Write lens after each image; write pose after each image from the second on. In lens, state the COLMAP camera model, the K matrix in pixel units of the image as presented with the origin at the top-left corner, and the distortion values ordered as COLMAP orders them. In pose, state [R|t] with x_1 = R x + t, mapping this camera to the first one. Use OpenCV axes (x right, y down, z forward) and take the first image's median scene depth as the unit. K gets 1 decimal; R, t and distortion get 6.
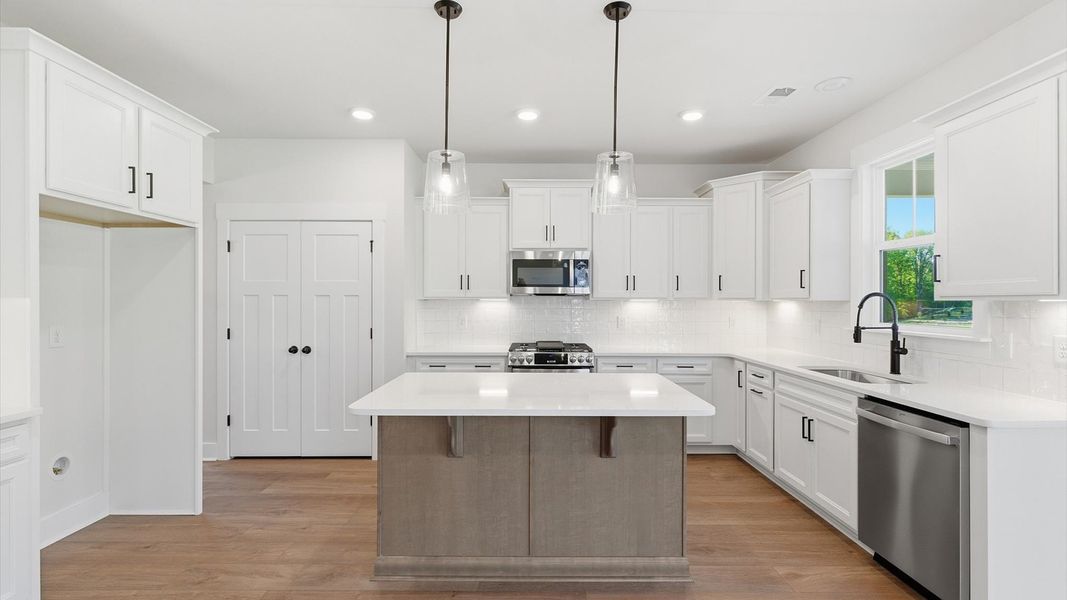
lens RADIAL K [[473.1, 0, 532.0], [0, 473.1, 304.9], [0, 0, 1]] dist [0.000342, -0.000083]
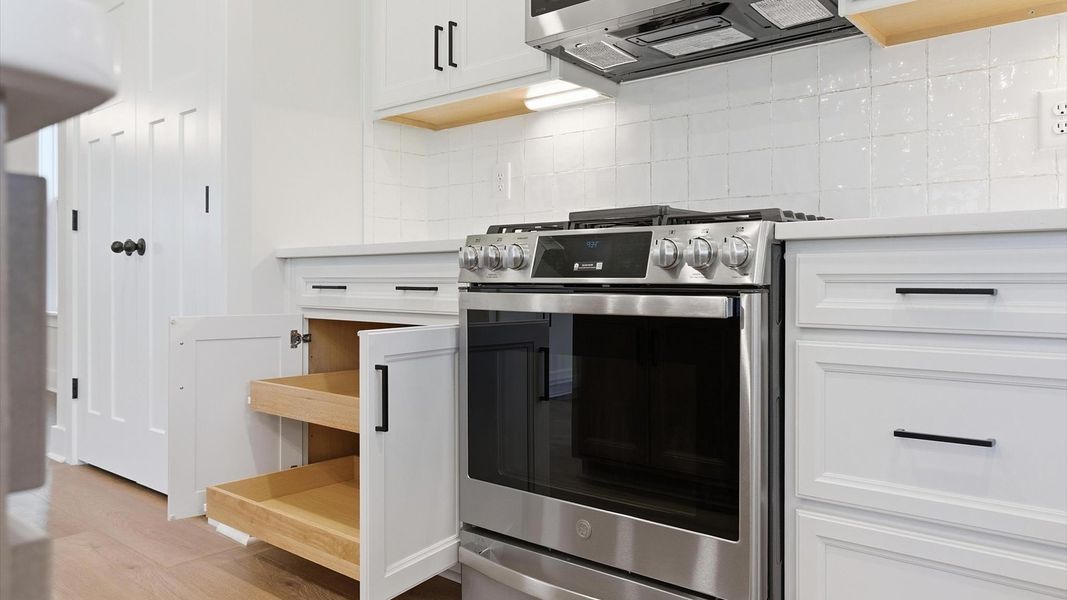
lens RADIAL K [[761.5, 0, 530.7], [0, 761.5, 282.5], [0, 0, 1]] dist [-0.023863, -0.000209]
pose [[0.757156, -0.002647, -0.653228, 0.306689], [-0.004597, 0.999945, -0.009381, 0.150641], [0.653217, 0.010106, 0.757103, 0.792137]]
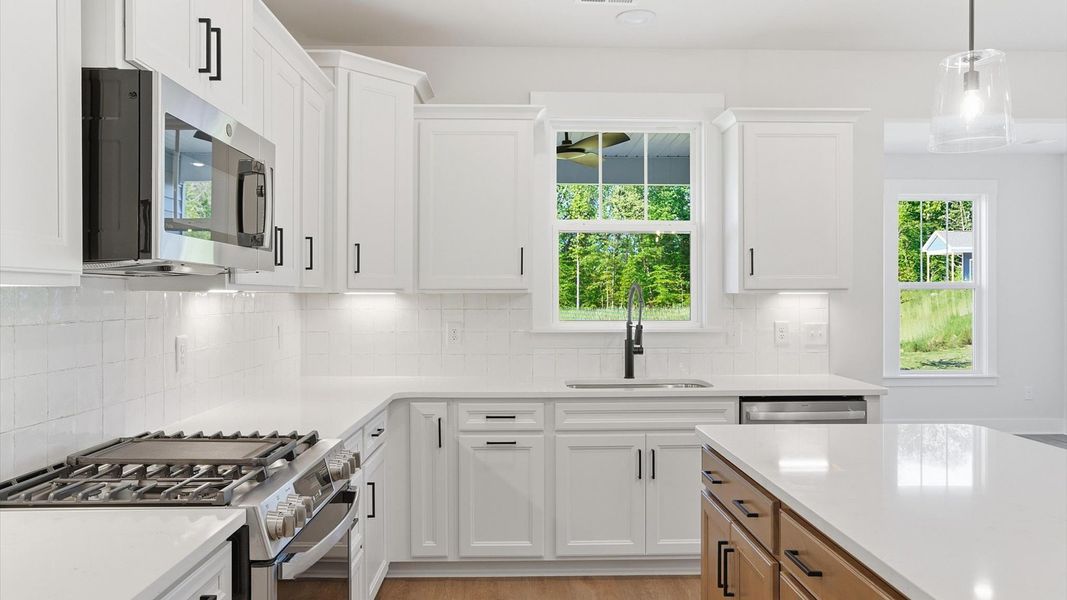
lens RADIAL K [[736.5, 0, 541.0], [0, 736.5, 305.3], [0, 0, 1]] dist [0.000970, 0.001054]
pose [[-0.013634, -0.014347, 0.999804, -0.487165], [0.011808, 0.999825, 0.014508, -0.007974], [-0.999837, 0.012004, -0.013462, 0.982737]]
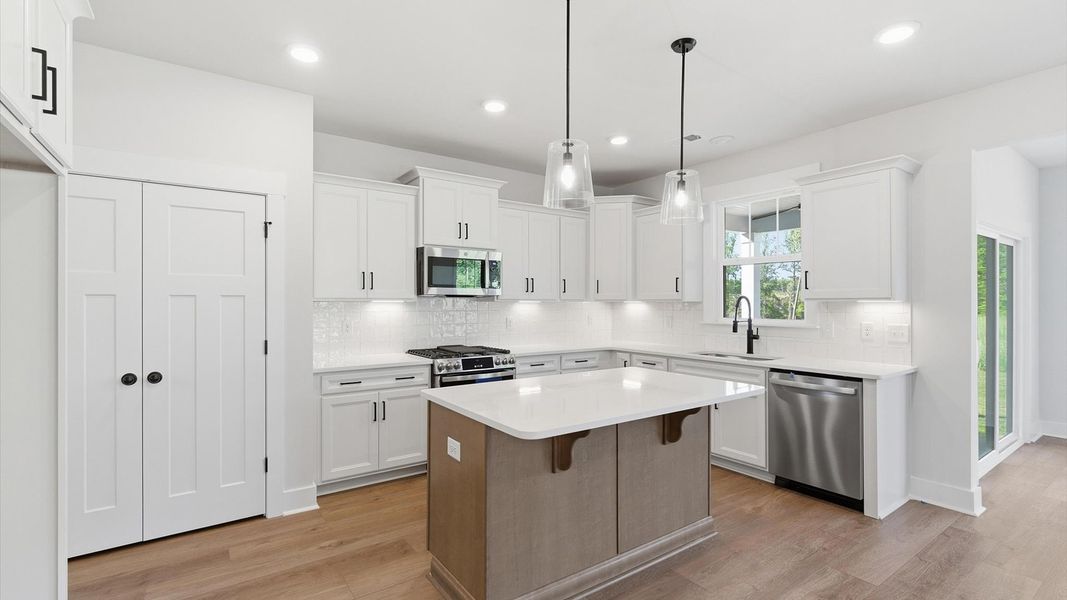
lens RADIAL K [[473.1, 0, 532.0], [0, 473.1, 304.9], [0, 0, 1]] dist [0.000342, -0.000083]
pose [[0.822016, -0.005872, 0.569434, -0.472603], [0.007803, 0.999969, -0.000953, -0.002195], [-0.569411, 0.005227, 0.822037, 0.174983]]
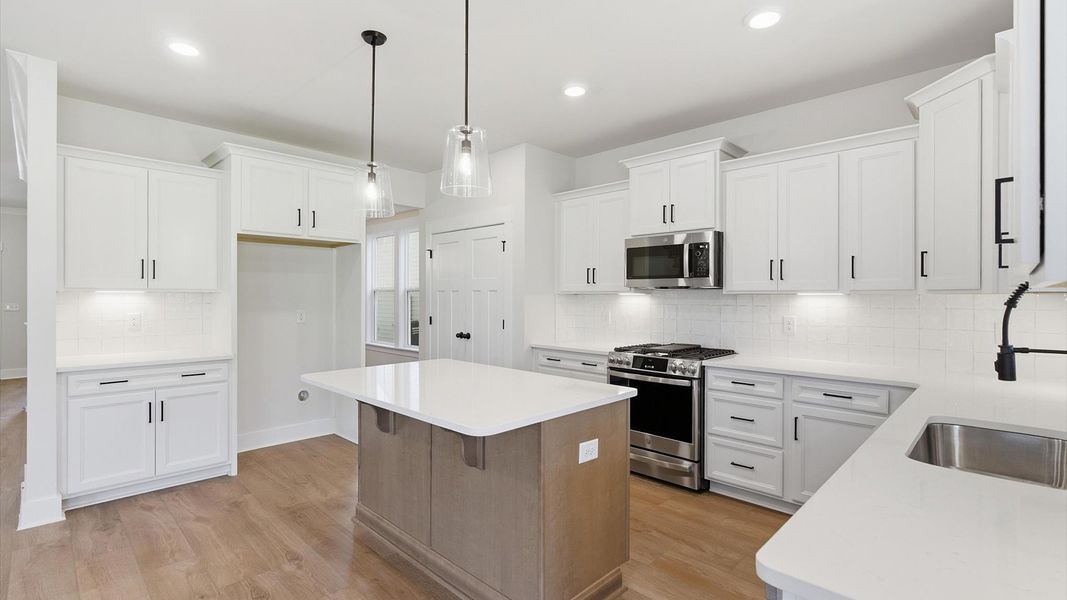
lens RADIAL K [[483.7, 0, 533.5], [0, 483.7, 300.0], [0, 0, 1]] dist [0.001358, -0.000144]
pose [[0.715739, 0.005626, -0.698345, 0.566405], [-0.008039, 0.999968, -0.000184, 0.002702], [0.698321, 0.005746, 0.715761, 0.270232]]
